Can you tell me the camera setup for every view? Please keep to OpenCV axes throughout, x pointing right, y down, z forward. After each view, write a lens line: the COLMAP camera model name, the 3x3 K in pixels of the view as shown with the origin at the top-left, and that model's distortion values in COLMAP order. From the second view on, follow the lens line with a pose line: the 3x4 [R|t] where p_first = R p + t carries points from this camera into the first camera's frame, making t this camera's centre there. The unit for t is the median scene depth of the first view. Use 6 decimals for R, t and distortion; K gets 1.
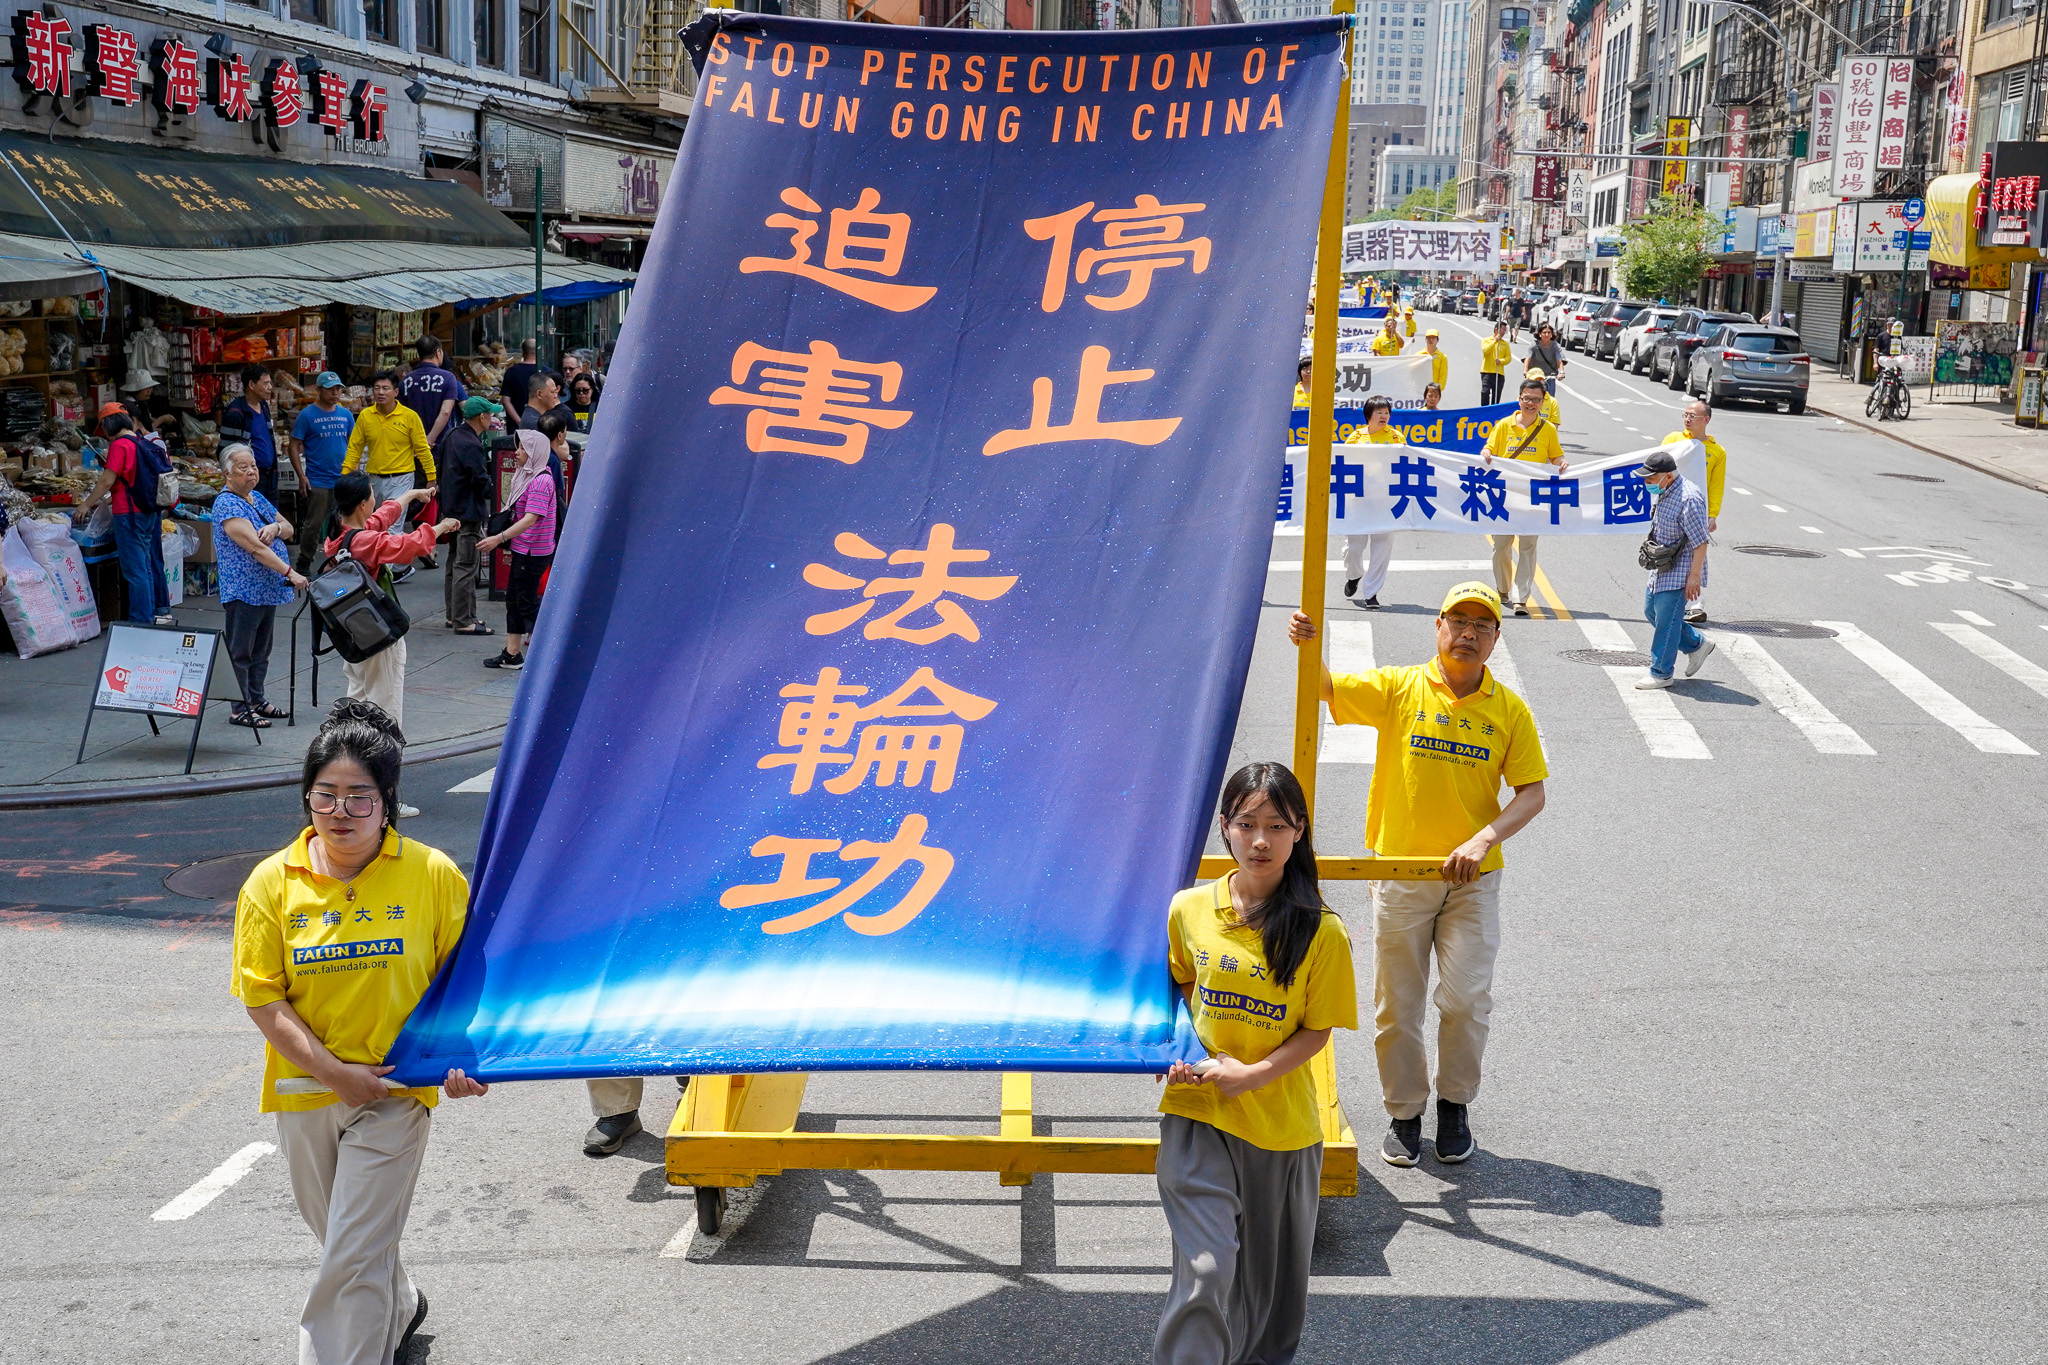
lens RADIAL K [[2352.6, 0, 1036.2], [0, 2352.6, 704.6], [0, 0, 1]] dist [-0.023257, 0.140571]
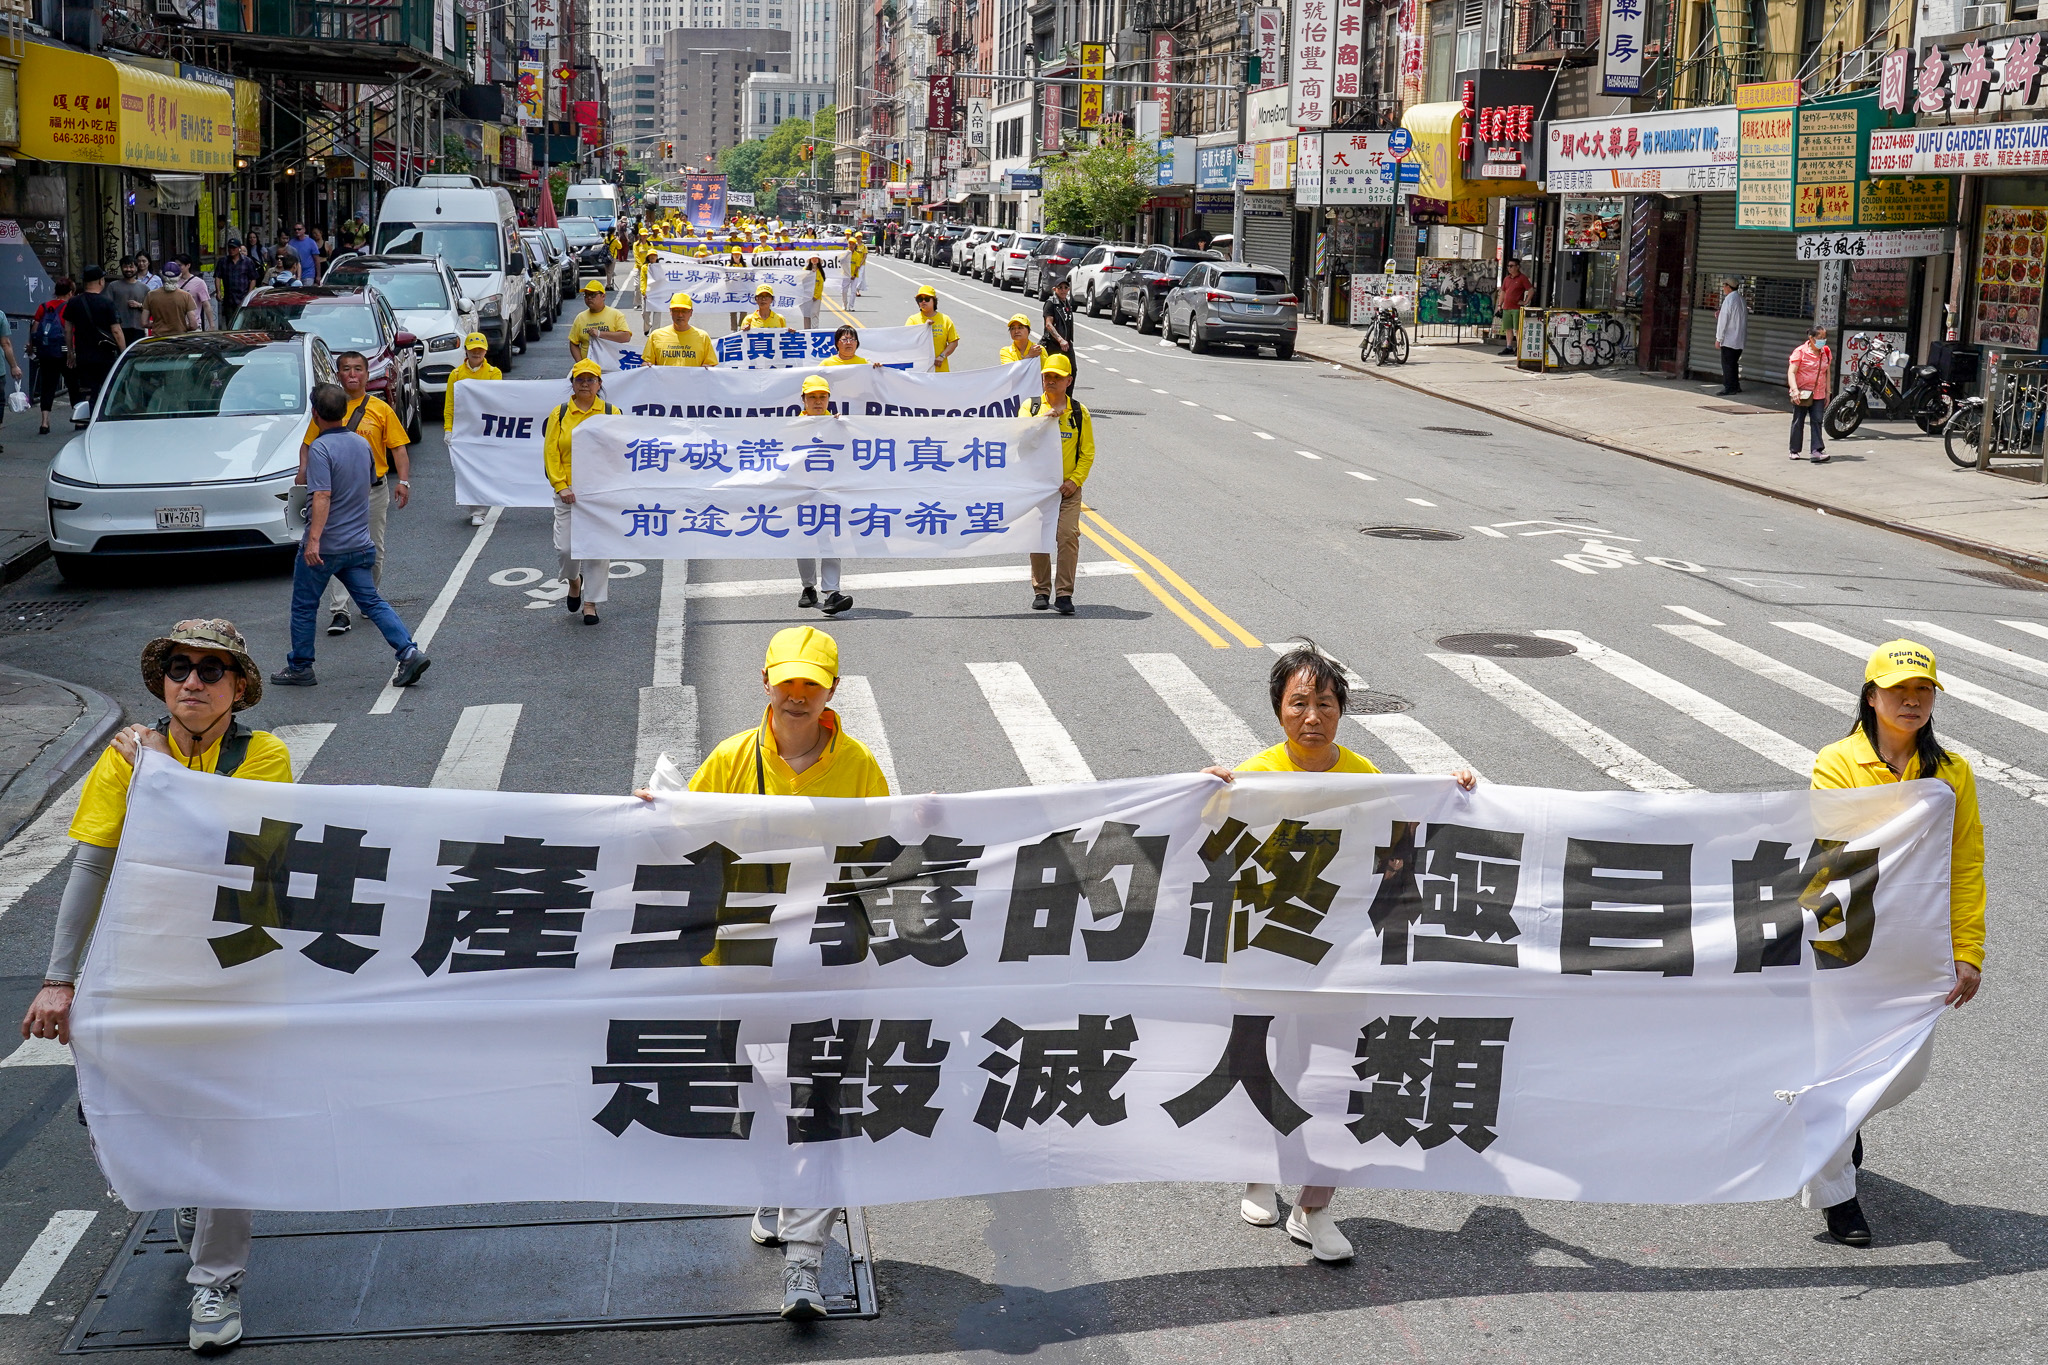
lens RADIAL K [[2483.8, 0, 1091.3], [0, 2483.8, 636.6], [0, 0, 1]] dist [-0.024514, 0.156219]
pose [[0.960824, -0.048975, 0.272797, -0.021078], [0.051784, 0.998653, -0.003101, -0.015025], [-0.272277, 0.017106, 0.962067, 0.080419]]
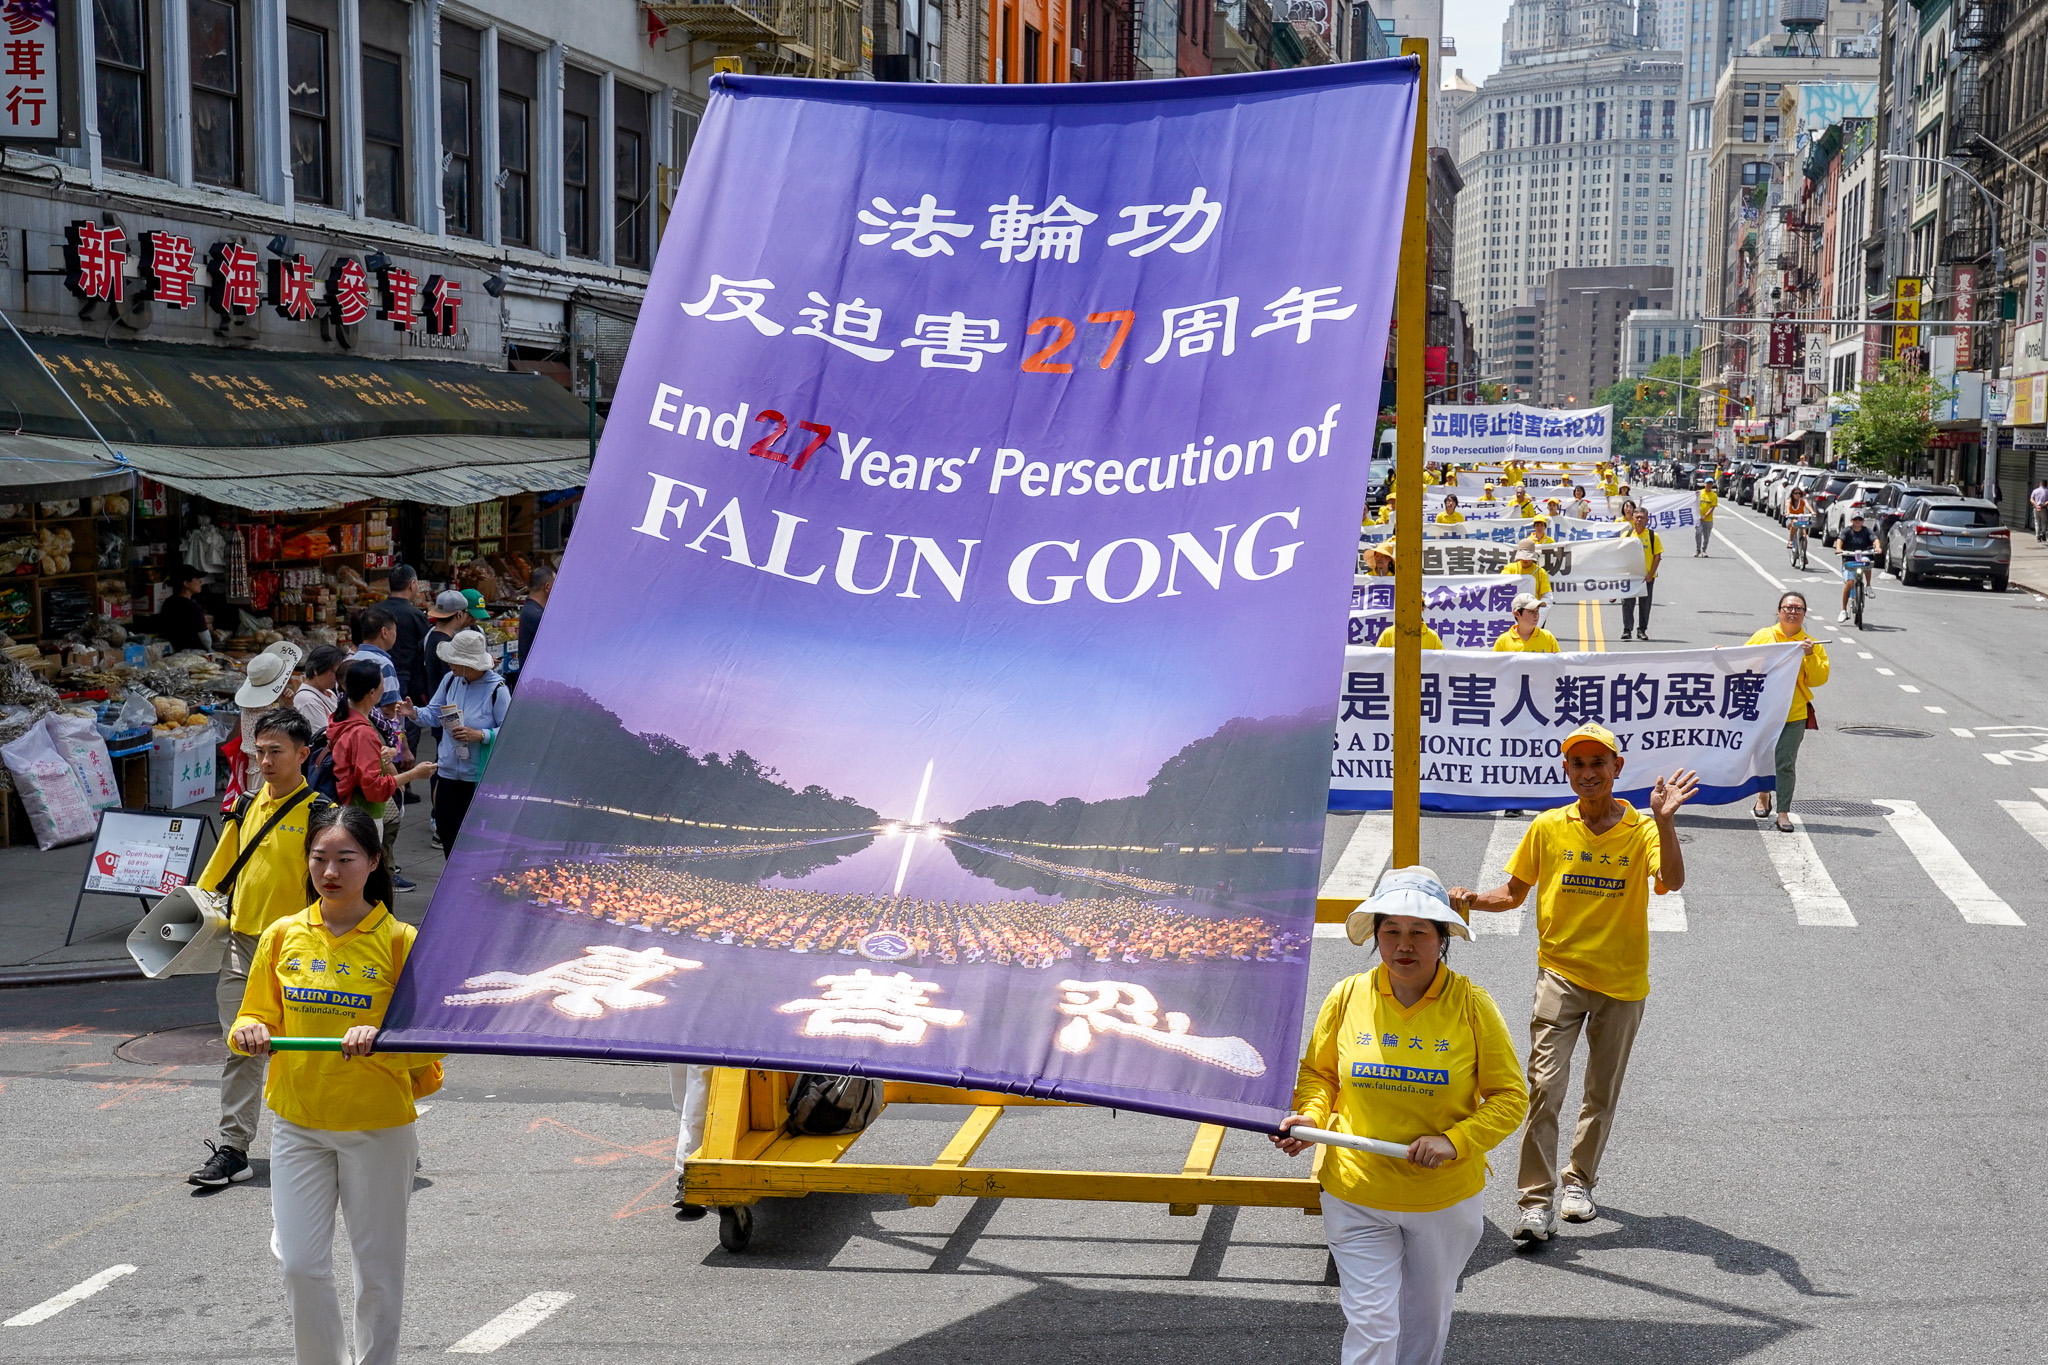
lens RADIAL K [[2574.7, 0, 1151.0], [0, 2574.7, 743.1], [0, 0, 1]] dist [-0.021983, 0.136453]
pose [[0.998964, -0.011040, -0.044141, 0.030695], [0.007944, 0.997536, -0.069702, 0.004935], [0.044802, 0.069279, 0.996591, -0.028336]]
